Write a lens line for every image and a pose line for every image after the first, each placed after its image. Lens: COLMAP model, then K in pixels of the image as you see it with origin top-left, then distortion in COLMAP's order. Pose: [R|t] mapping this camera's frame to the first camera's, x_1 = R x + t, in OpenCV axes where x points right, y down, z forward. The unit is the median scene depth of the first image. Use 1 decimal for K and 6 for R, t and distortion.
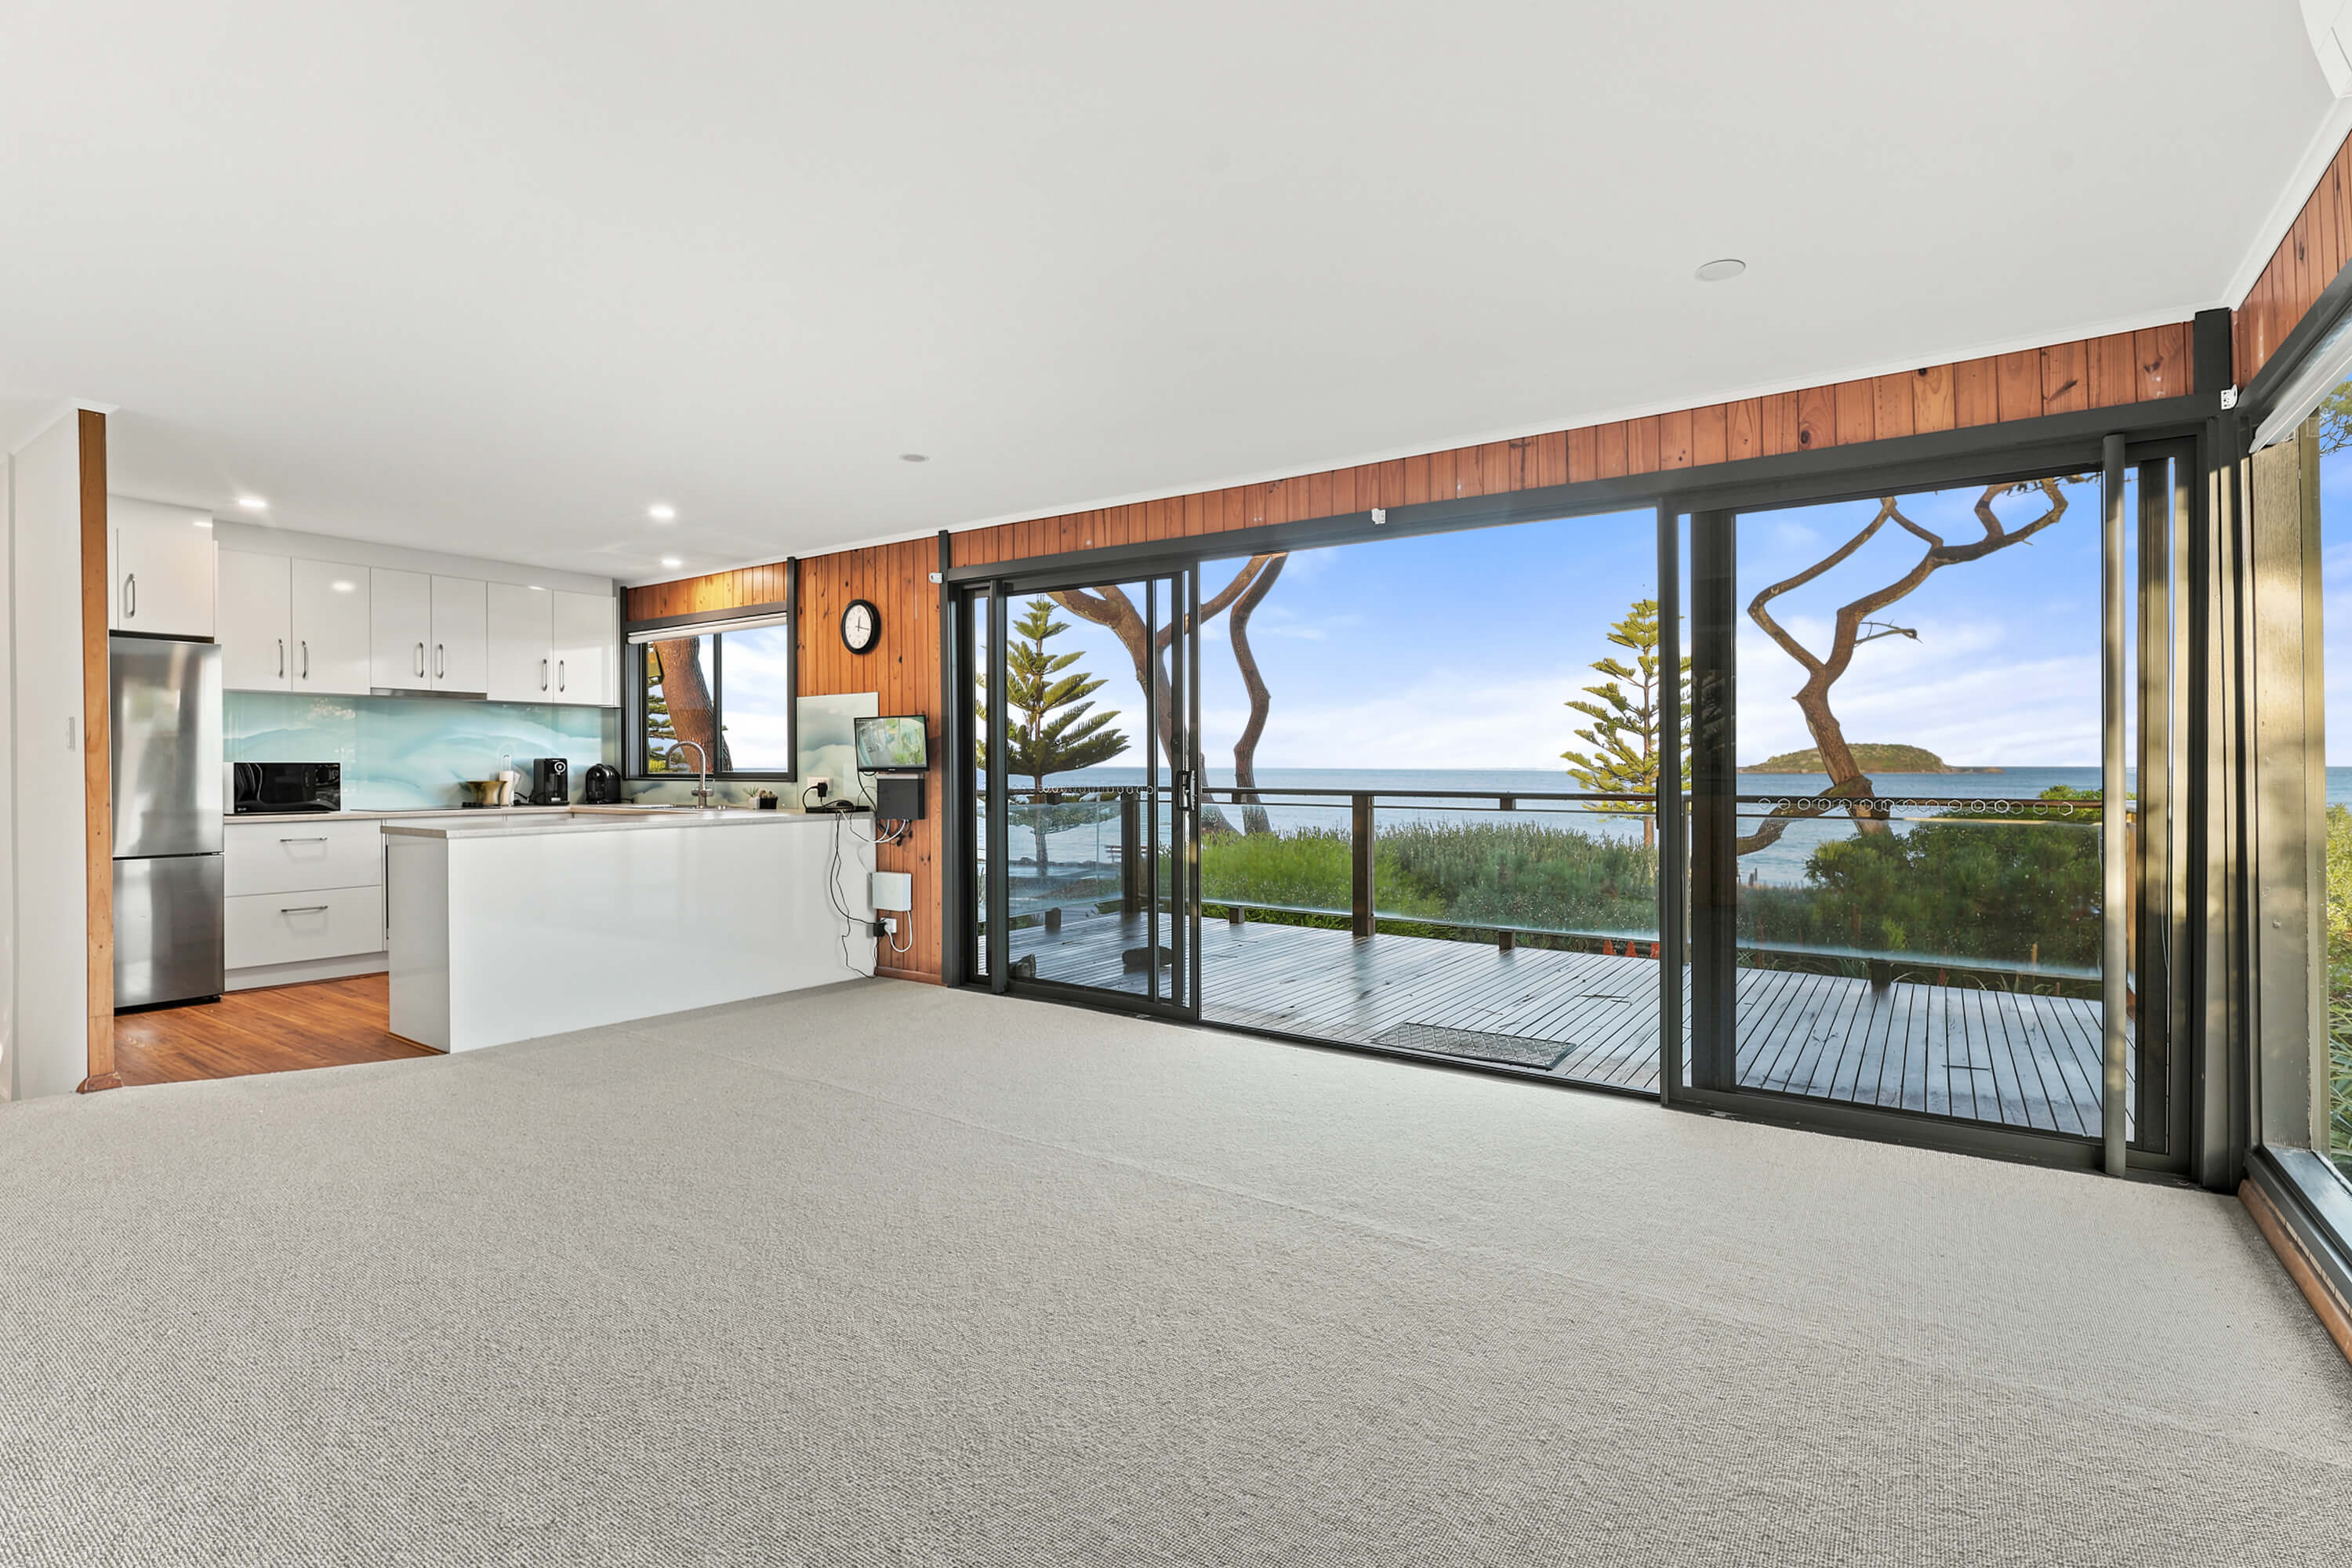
lens RADIAL K [[1108.0, 0, 1171.5], [0, 1108.0, 772.3], [0, 0, 1]] dist [-0.002447, 0.002510]
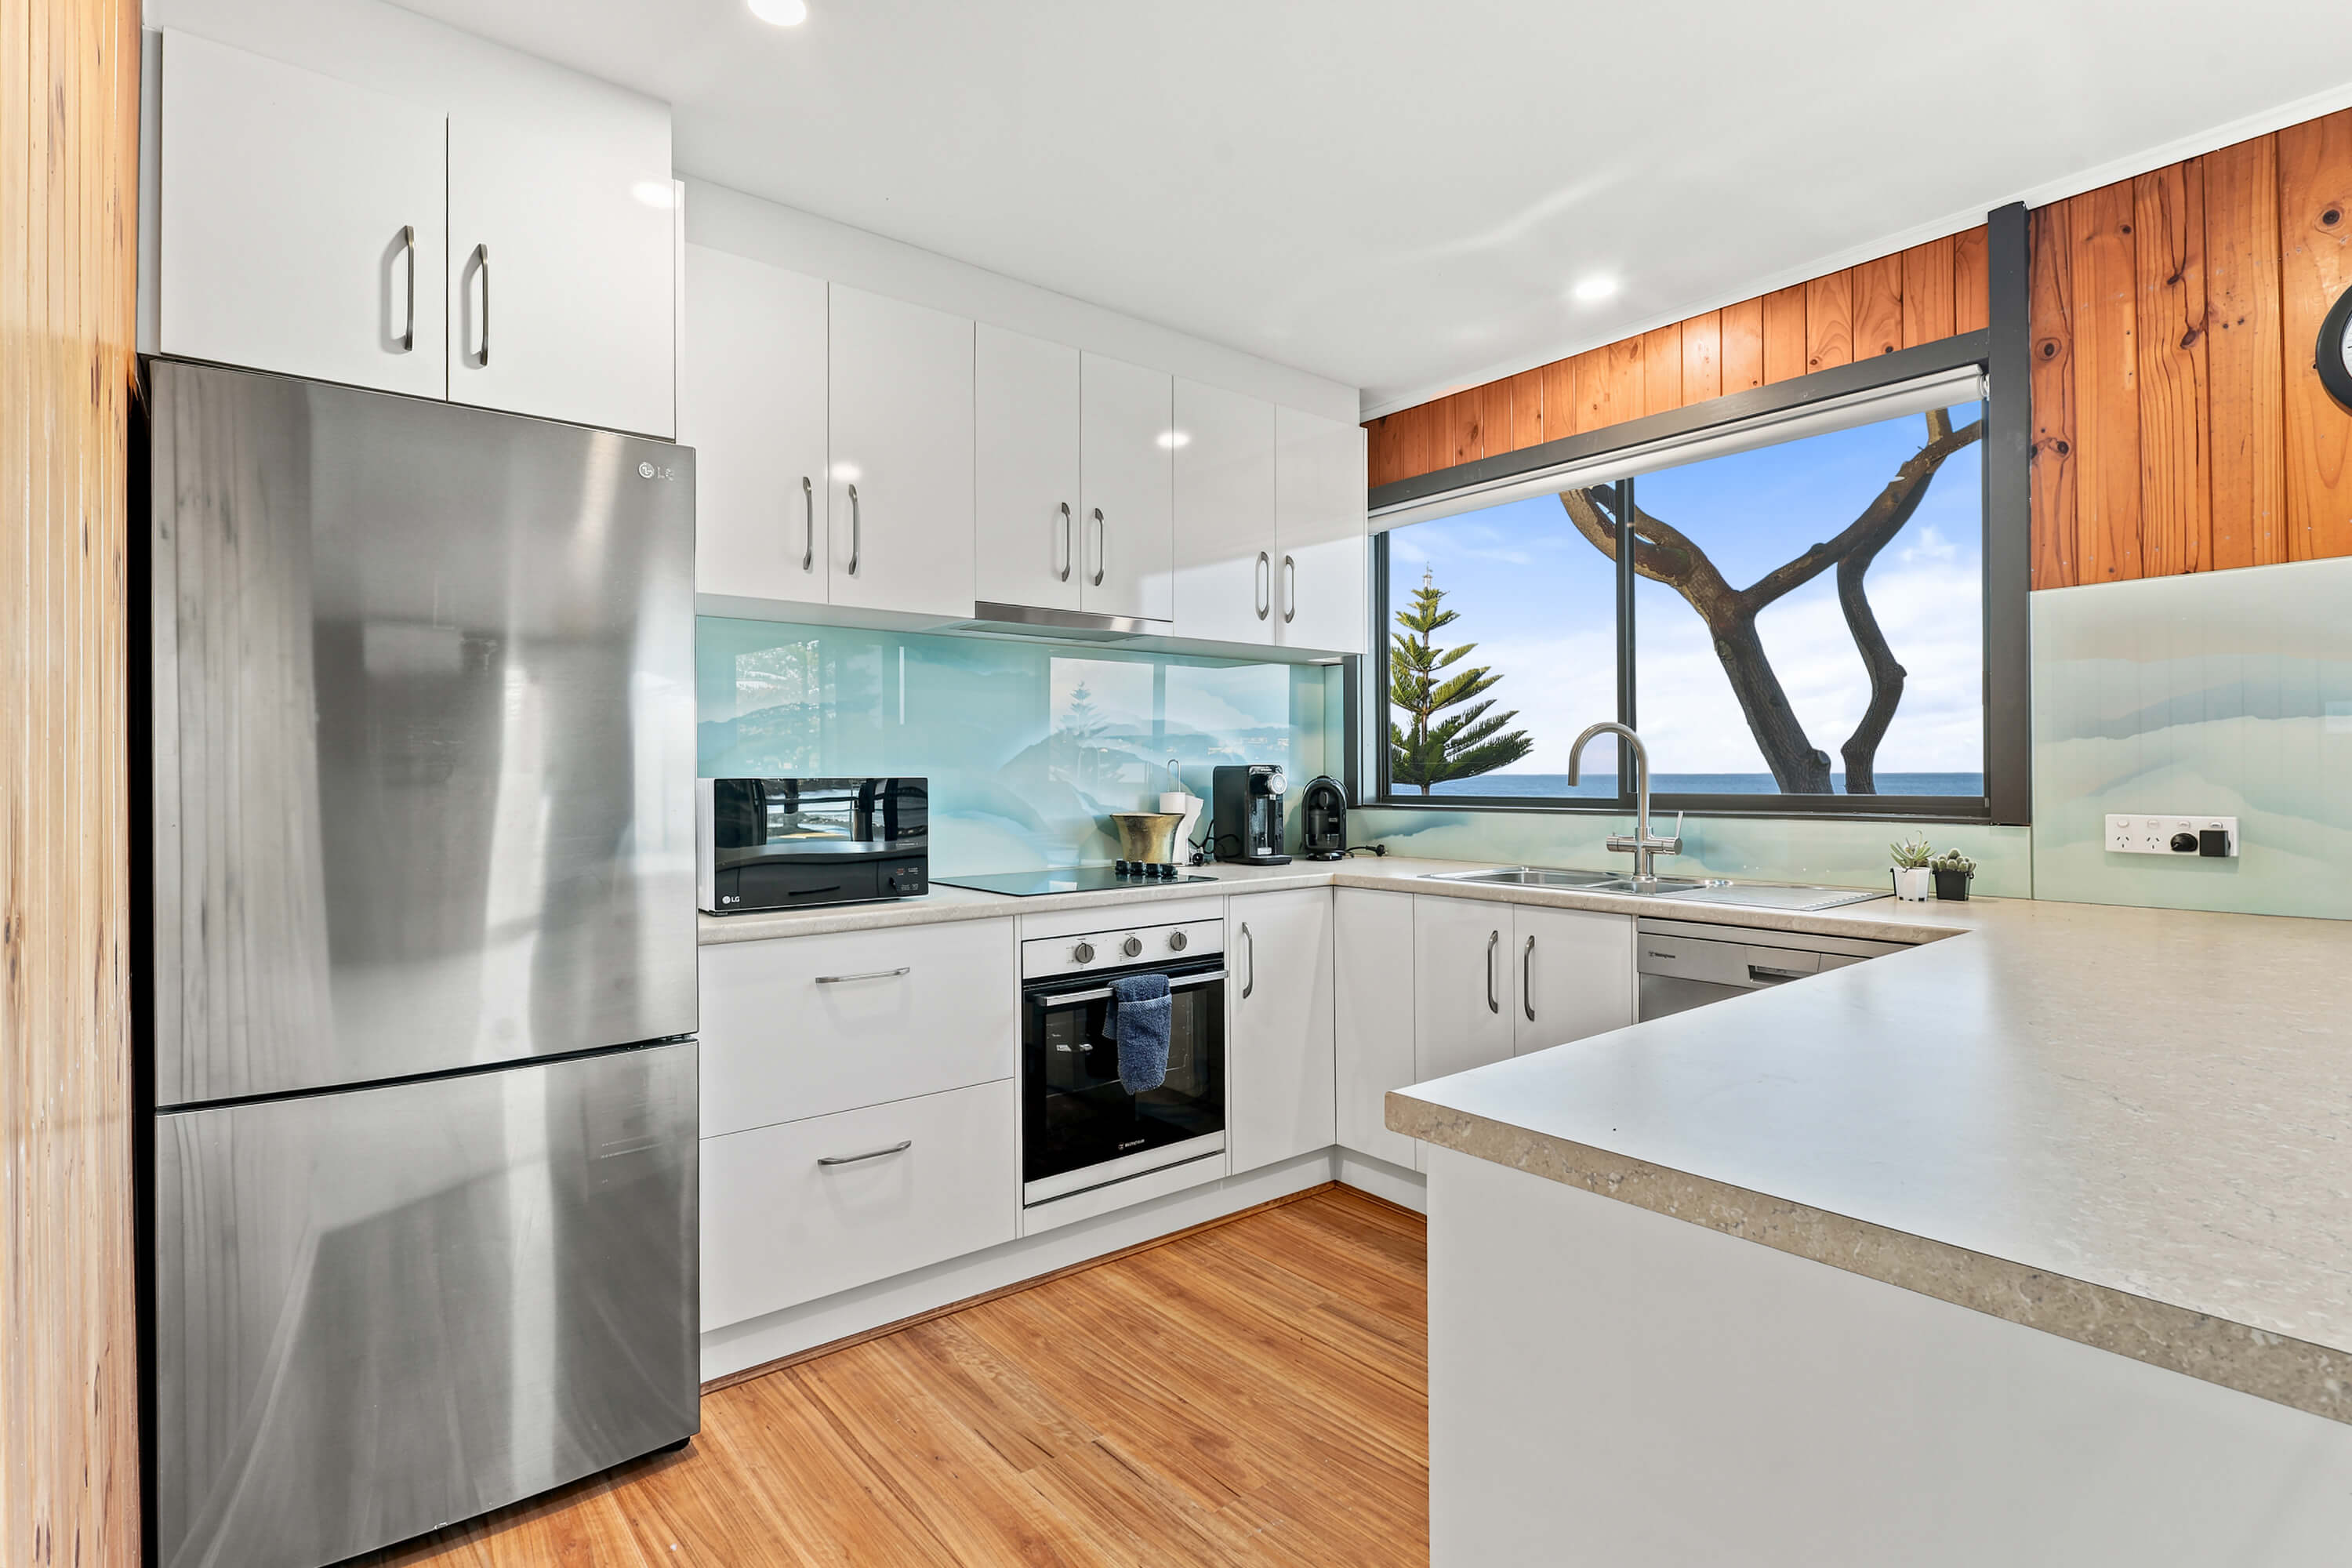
lens RADIAL K [[1108.0, 0, 1181.8], [0, 1108.0, 777.3], [0, 0, 1]] dist [-0.002447, 0.002510]
pose [[0.964898, -0.003284, -0.262603, -0.096999], [0.002843, 0.999994, -0.002060, -0.001377], [0.262608, 0.001241, 0.964902, 0.110362]]
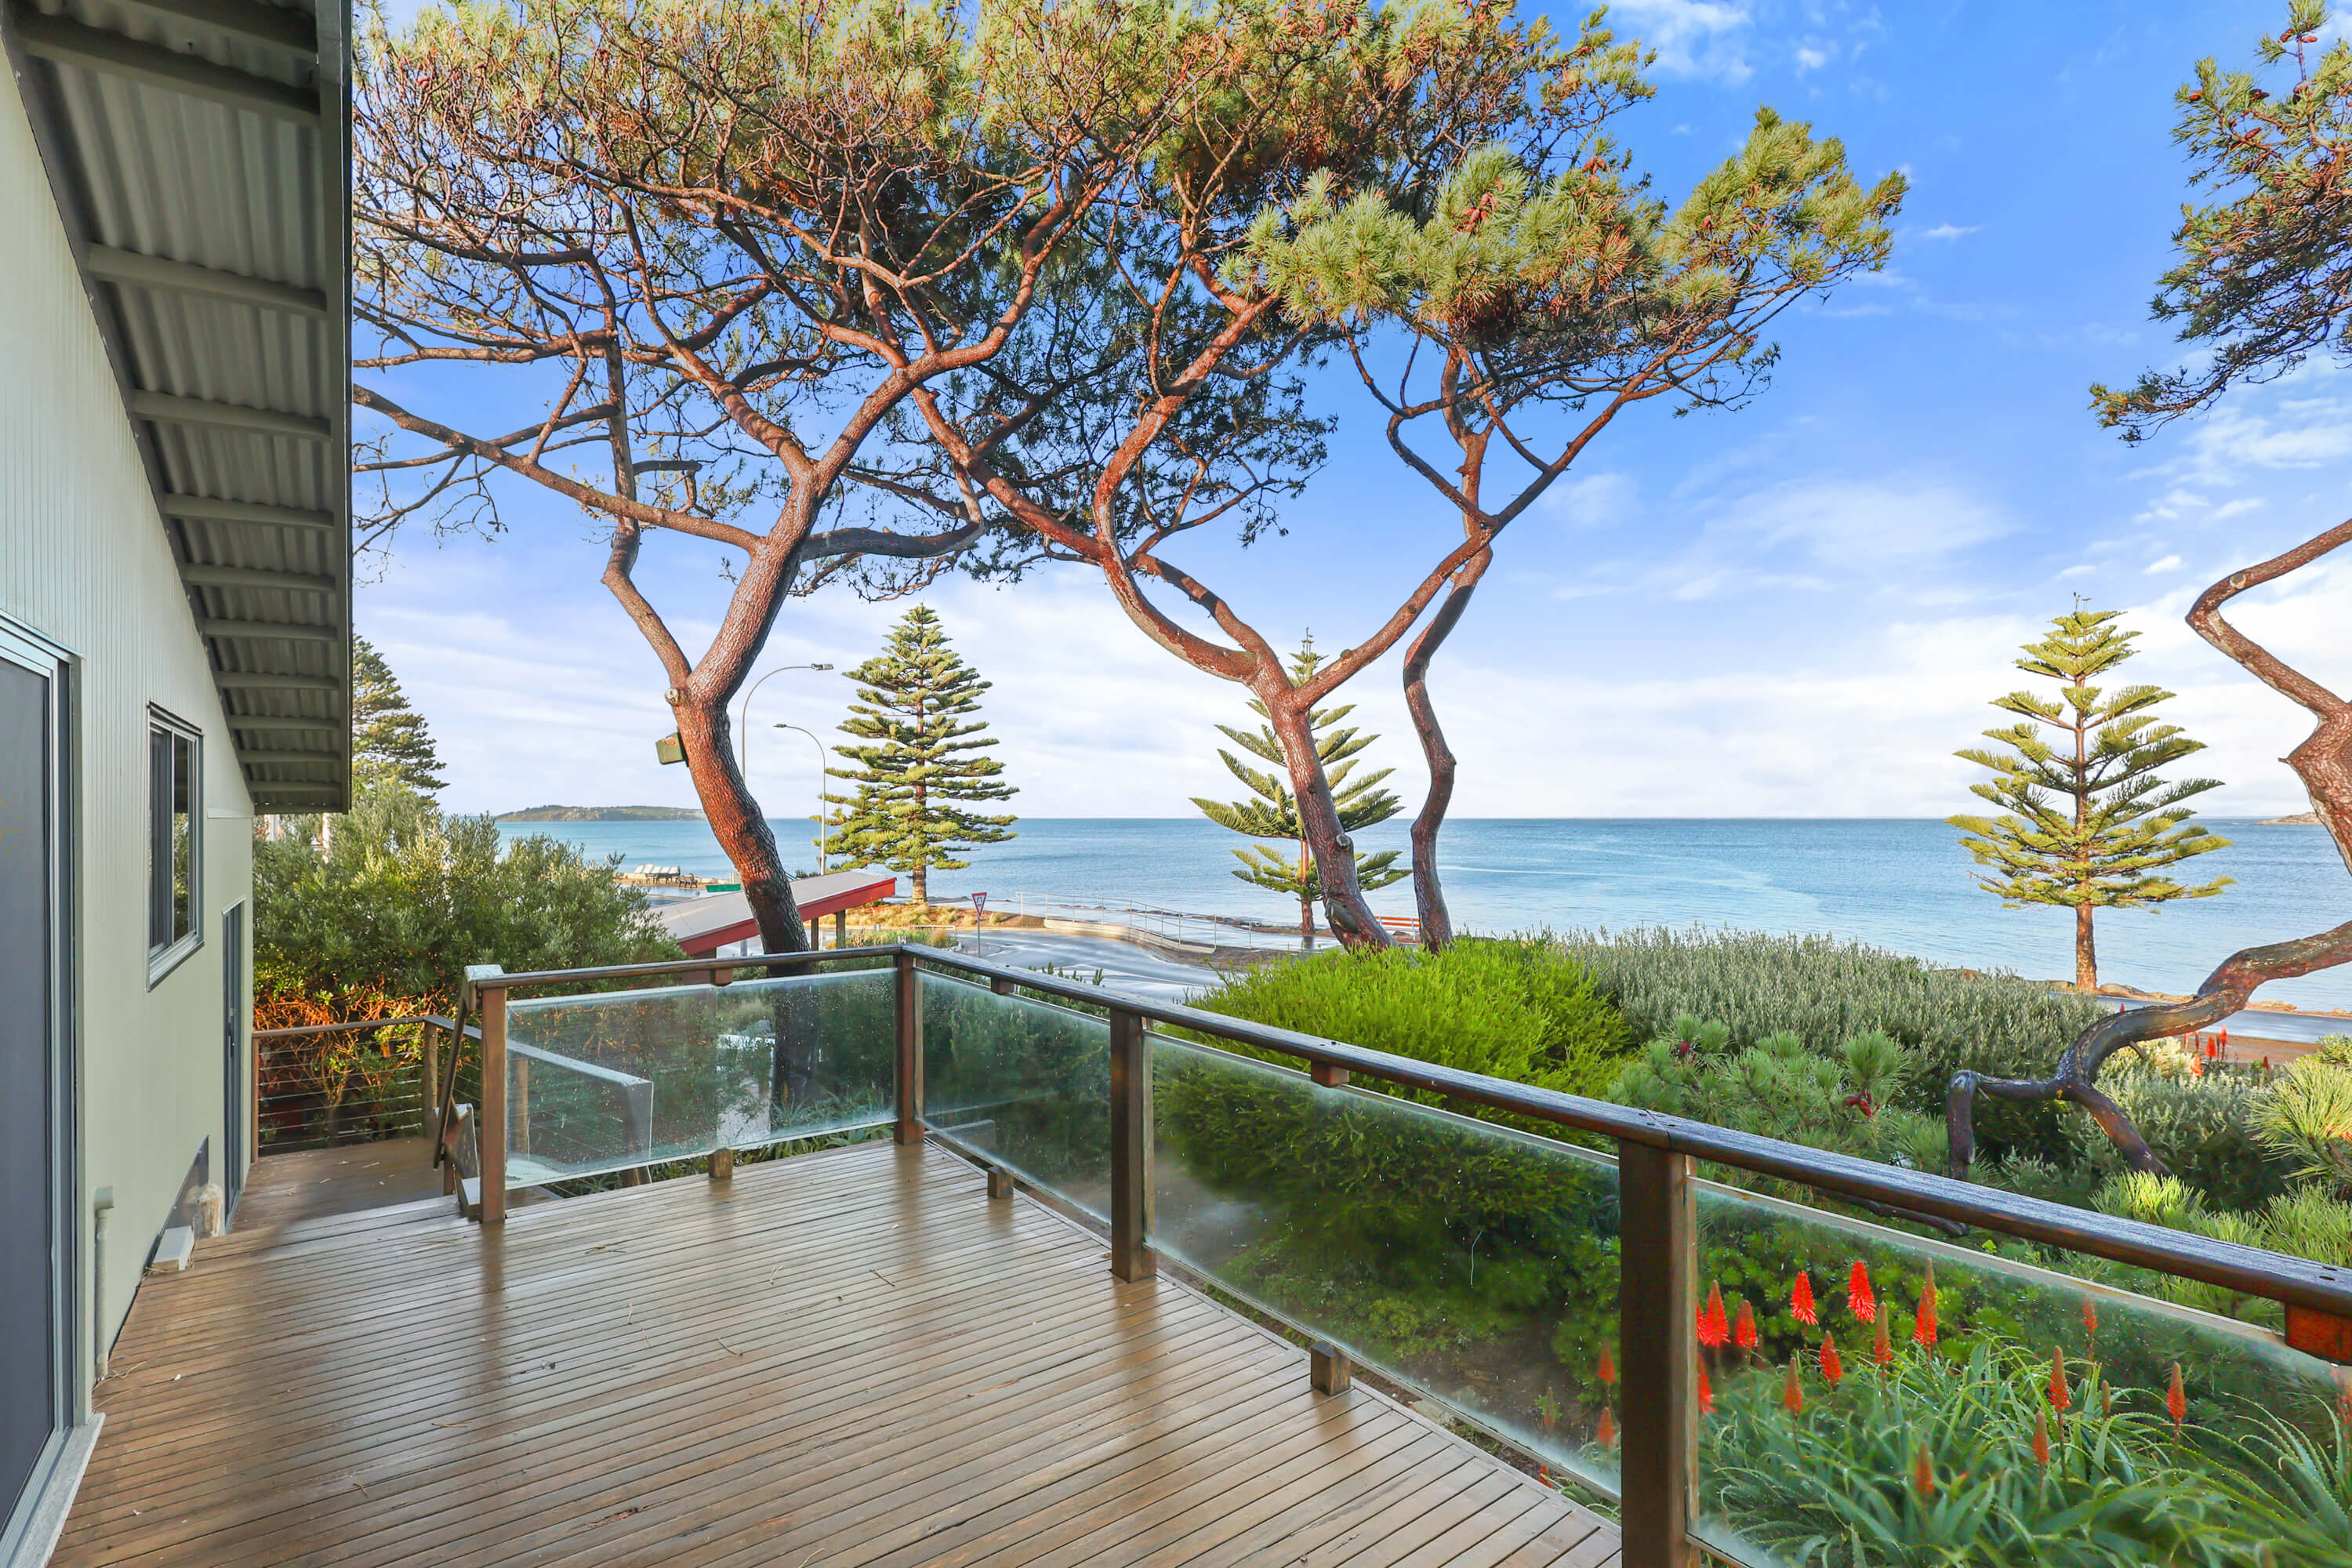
lens RADIAL K [[1108.0, 0, 1184.4], [0, 1108.0, 819.7], [0, 0, 1]] dist [-0.002447, 0.002510]
pose [[0.954077, -0.003148, -0.299545, 0.078135], [0.002491, 0.999994, -0.002575, -0.015349], [0.299551, 0.001710, 0.954079, 0.111419]]
